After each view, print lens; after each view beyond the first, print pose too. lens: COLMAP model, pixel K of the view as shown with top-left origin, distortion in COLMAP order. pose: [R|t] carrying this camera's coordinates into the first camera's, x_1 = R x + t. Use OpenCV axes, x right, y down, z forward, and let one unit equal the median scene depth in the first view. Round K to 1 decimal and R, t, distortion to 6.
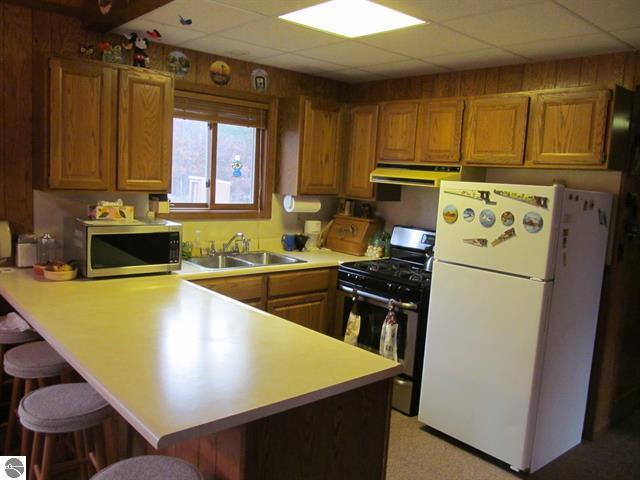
lens RADIAL K [[530.3, 0, 316.1], [0, 530.3, 239.0], [0, 0, 1]] dist [-0.043541, 0.008519]
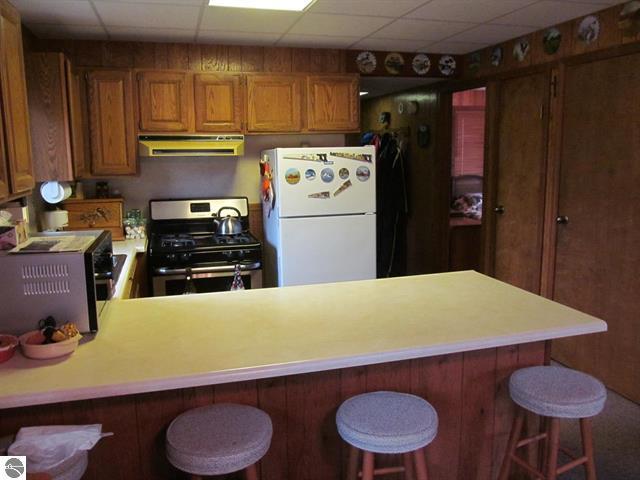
lens RADIAL K [[530.3, 0, 316.1], [0, 530.3, 239.0], [0, 0, 1]] dist [-0.043541, 0.008519]
pose [[0.438329, -0.208962, 0.874187, -0.807935], [0.147454, 0.976140, 0.159397, -0.093675], [-0.886637, 0.059034, 0.458683, 0.434330]]
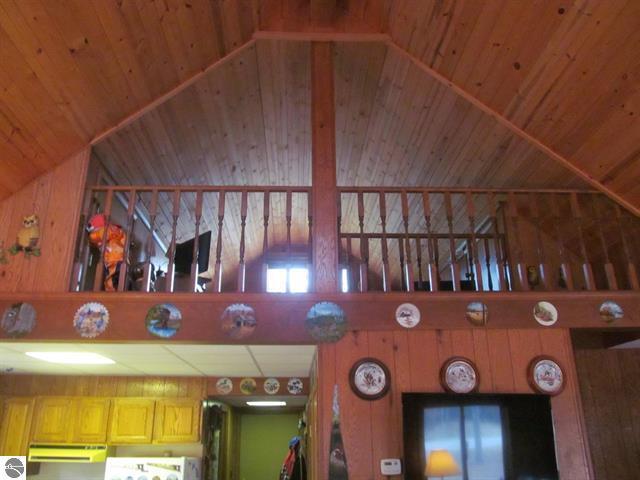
lens RADIAL K [[530.3, 0, 316.1], [0, 530.3, 239.0], [0, 0, 1]] dist [-0.043541, 0.008519]
pose [[0.627775, 0.216292, 0.747741, -0.686135], [0.134316, 0.916110, -0.377760, -0.041475], [-0.766719, 0.337581, 0.546059, -0.527005]]
